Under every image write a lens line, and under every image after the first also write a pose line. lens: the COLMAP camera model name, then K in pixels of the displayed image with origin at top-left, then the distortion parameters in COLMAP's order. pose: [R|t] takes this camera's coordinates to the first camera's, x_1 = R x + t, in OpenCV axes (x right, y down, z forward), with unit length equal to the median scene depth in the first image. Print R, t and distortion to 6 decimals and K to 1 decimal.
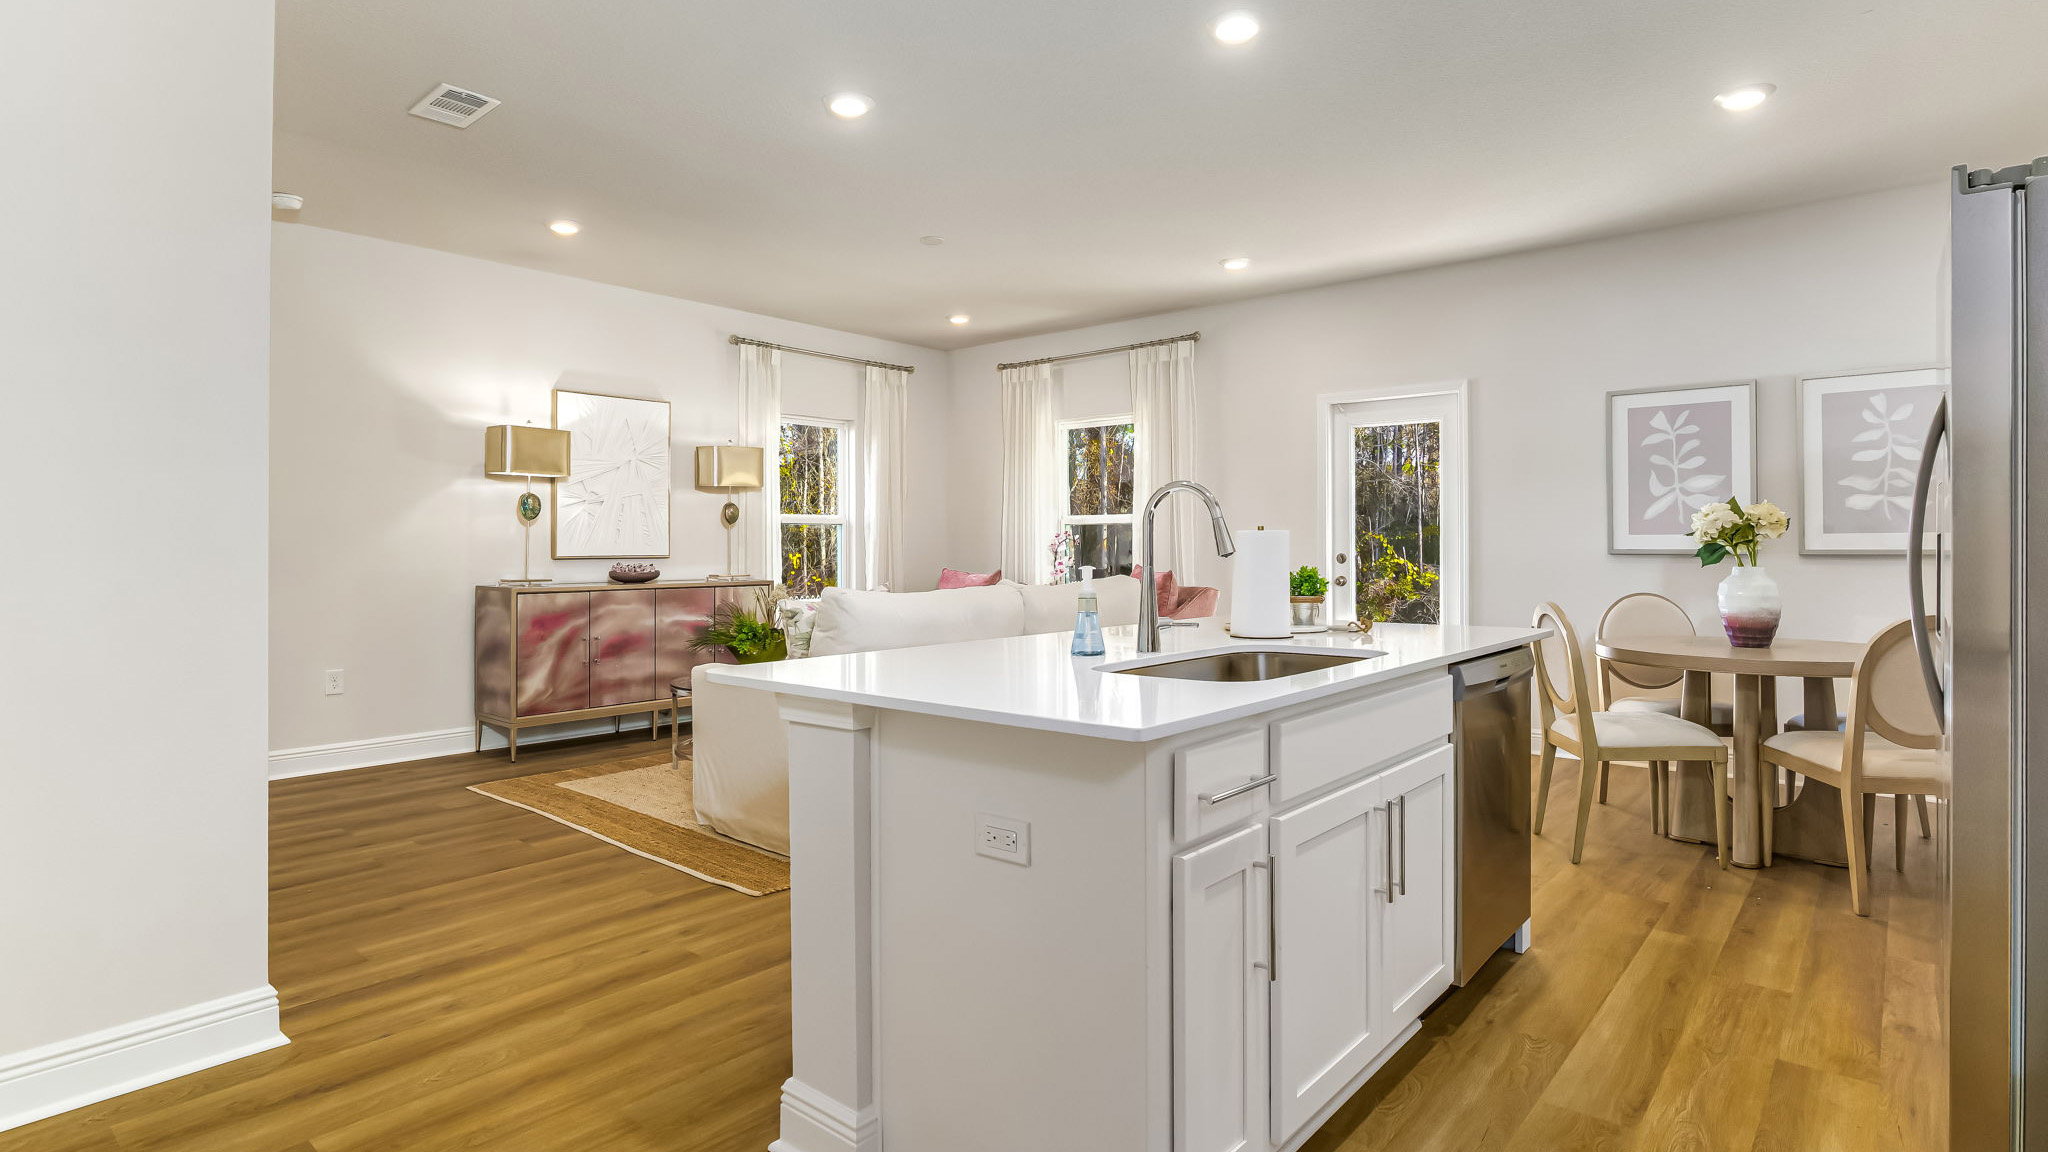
lens RADIAL K [[1045.1, 0, 1016.1], [0, 1045.1, 553.9], [0, 0, 1]] dist [-0.013357, 0.005669]
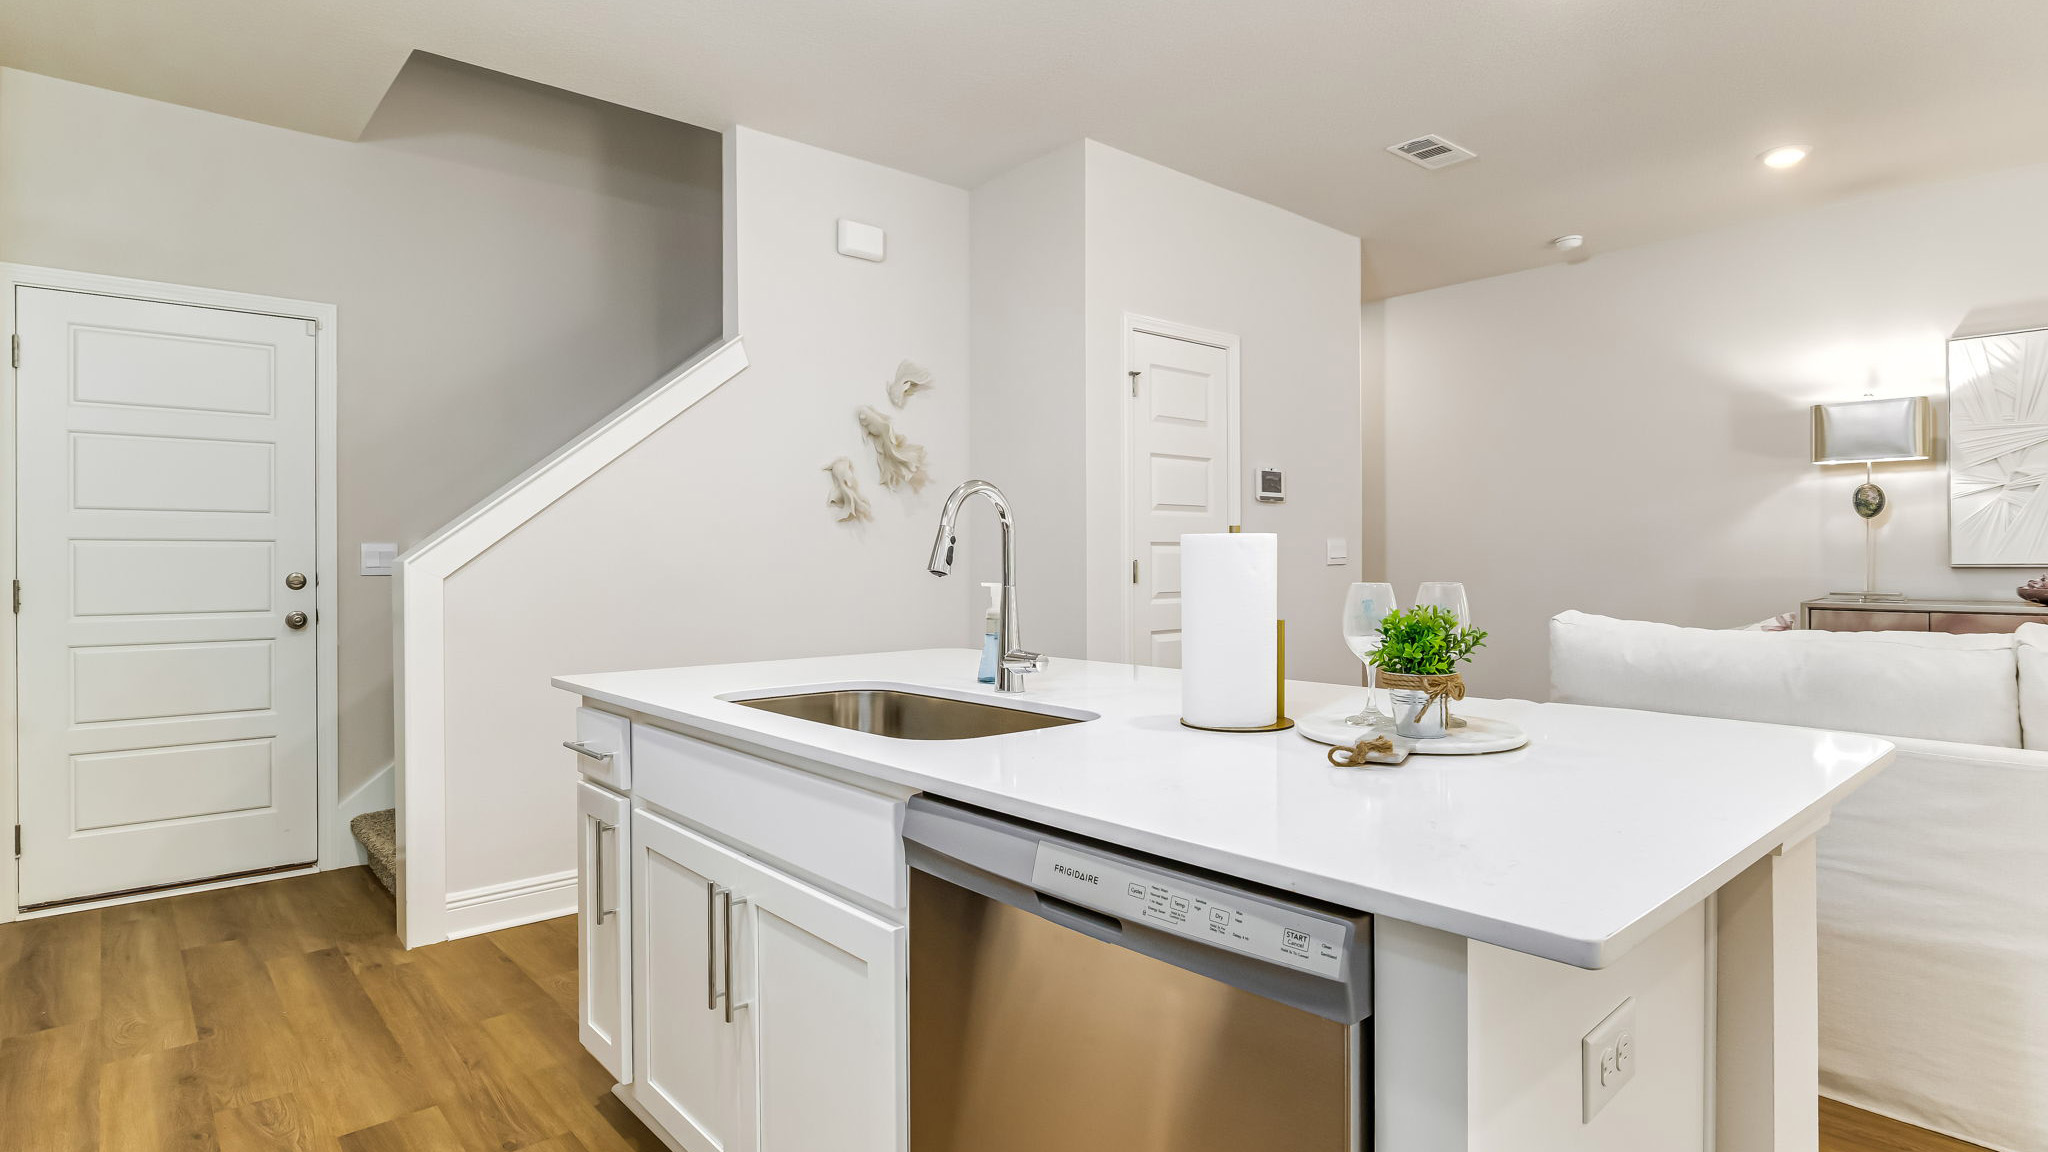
lens RADIAL K [[1045.1, 0, 1021.4], [0, 1045.1, 568.7], [0, 0, 1]] dist [-0.013357, 0.005669]
pose [[-0.144709, 0.003595, -0.989468, 0.445918], [0.000677, 0.999994, 0.003534, 0.001808], [0.989474, -0.000158, -0.144711, 0.537694]]
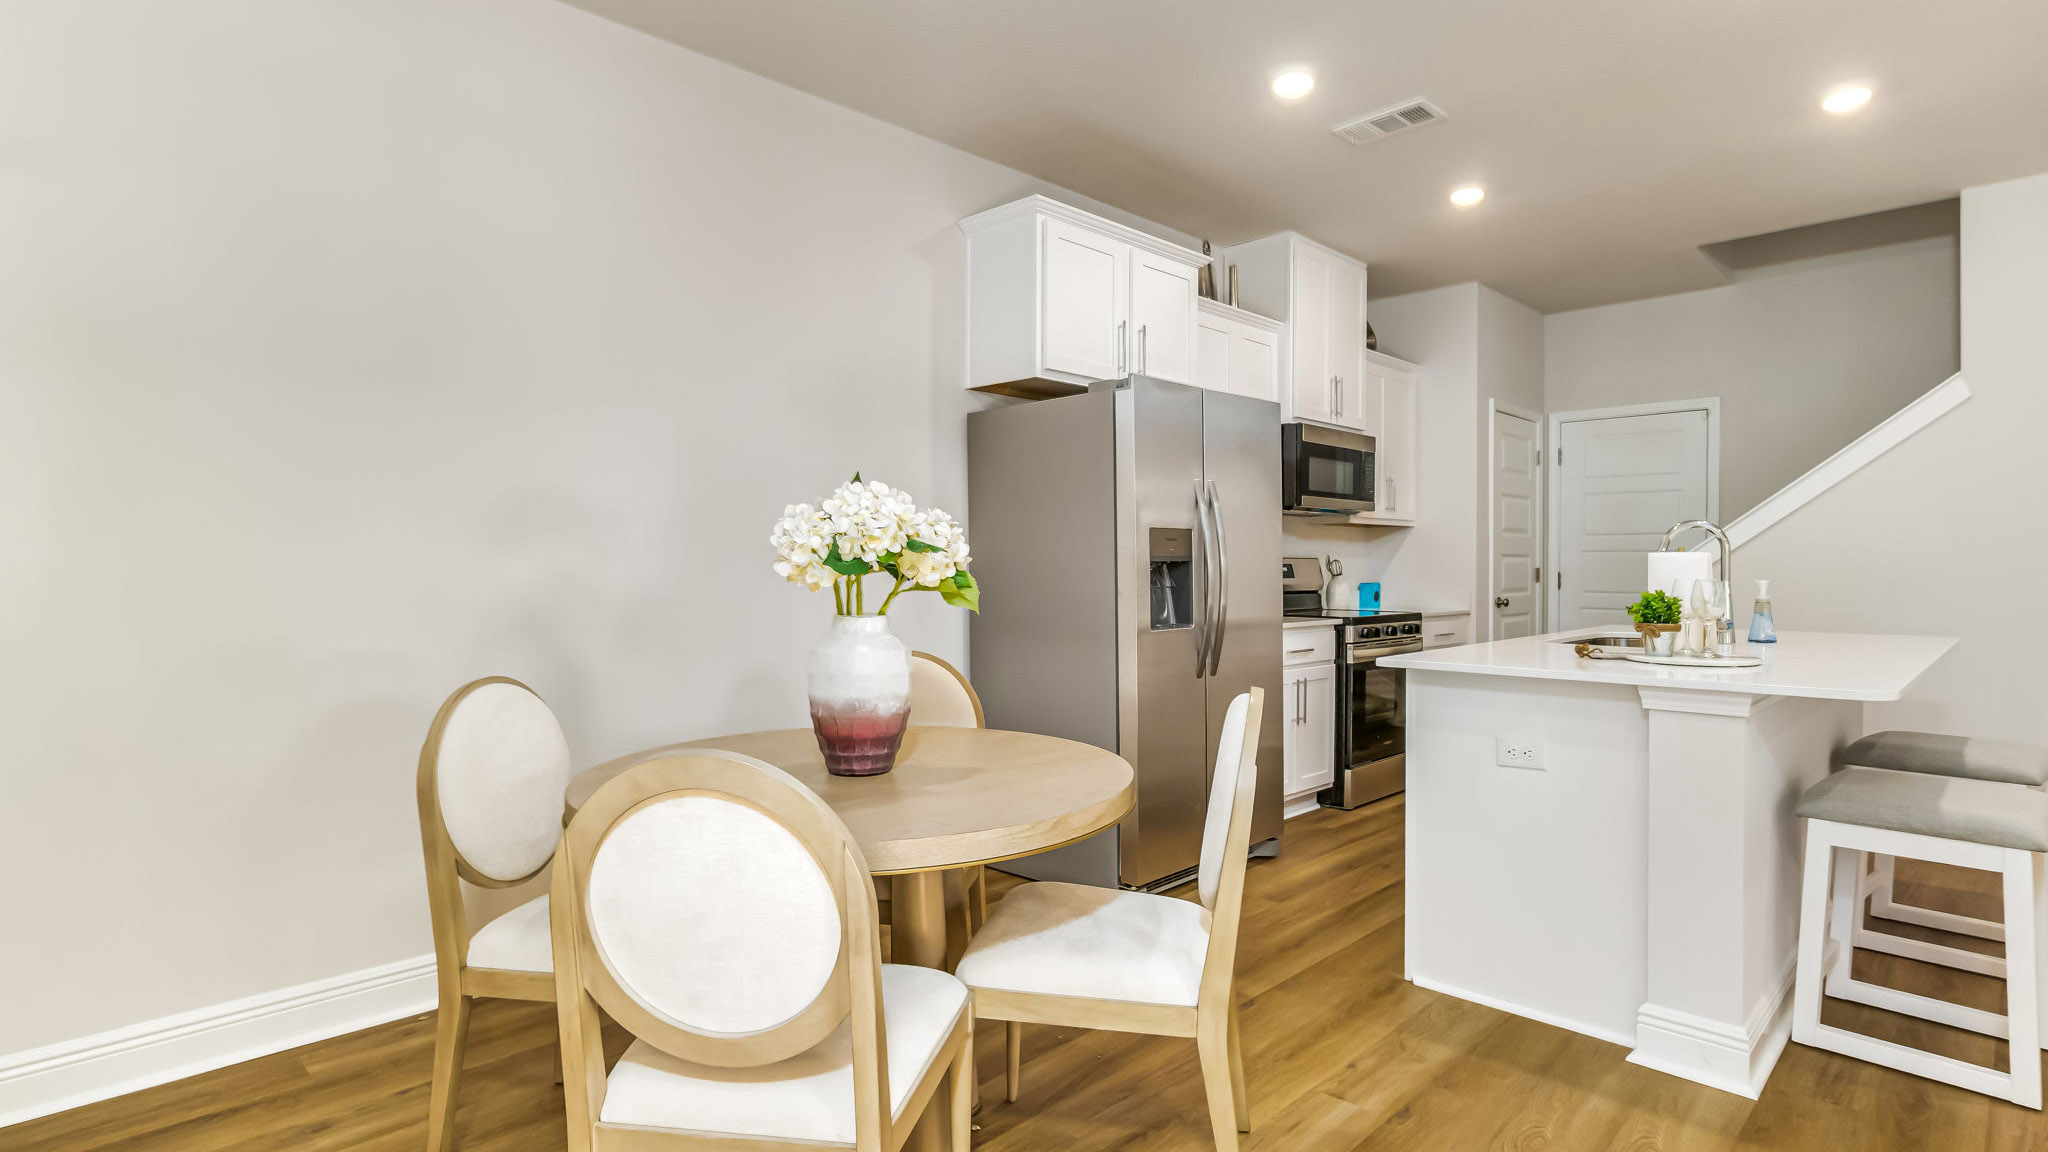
lens RADIAL K [[1045.1, 0, 1022.8], [0, 1045.1, 583.5], [0, 0, 1]] dist [-0.013357, 0.005669]
pose [[-0.997551, 0.006543, 0.069630, 0.466221], [0.008208, 0.999686, 0.023656, -0.012337], [-0.069453, 0.024169, -0.997292, 1.151940]]
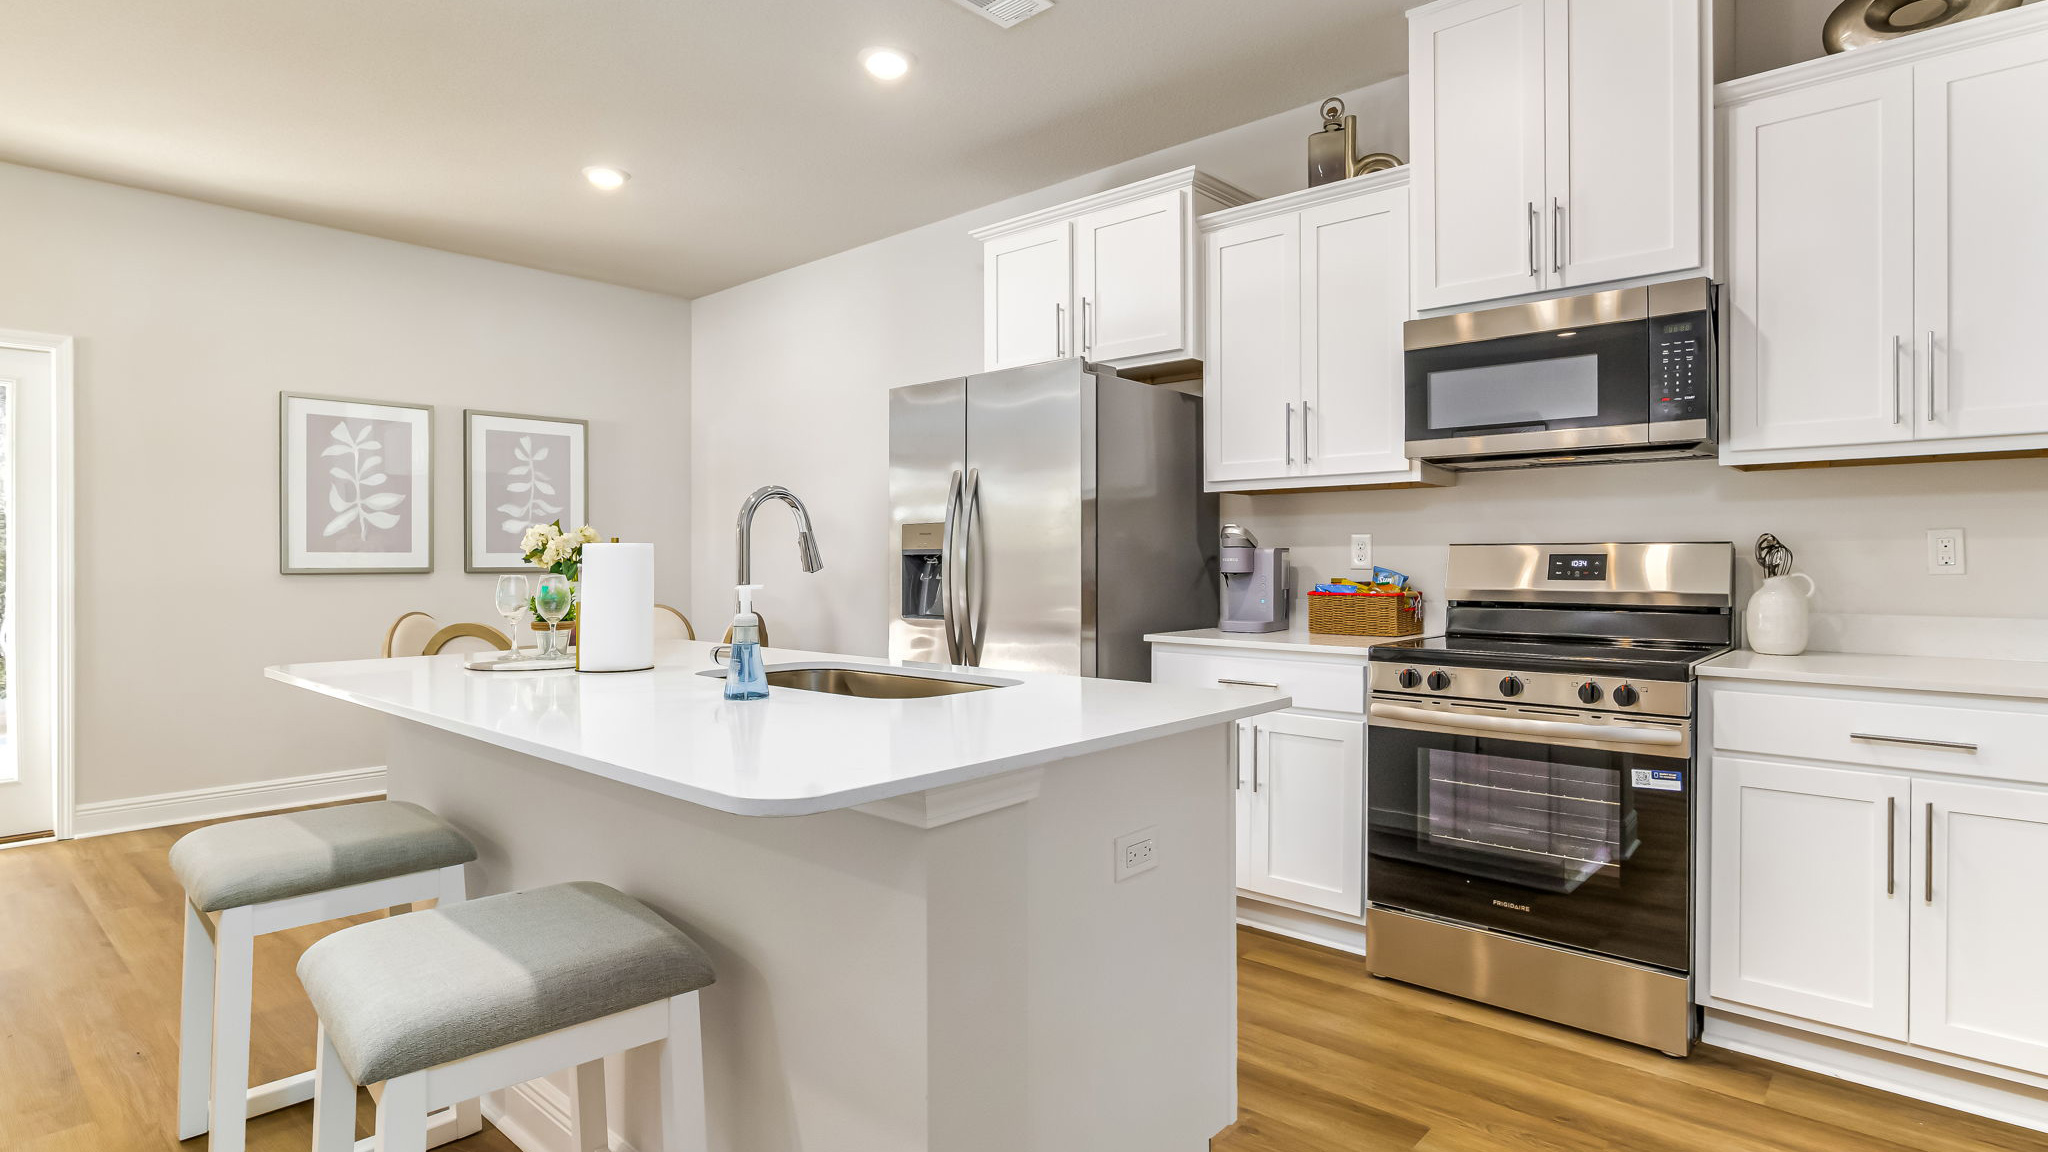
lens RADIAL K [[1045.1, 0, 1031.3], [0, 1045.1, 562.5], [0, 0, 1]] dist [-0.013357, 0.005669]
pose [[0.013061, 0.000488, 0.999915, -0.320366], [0.010311, 0.999947, -0.000622, -0.002566], [-0.999862, 0.010318, 0.013055, 0.366691]]
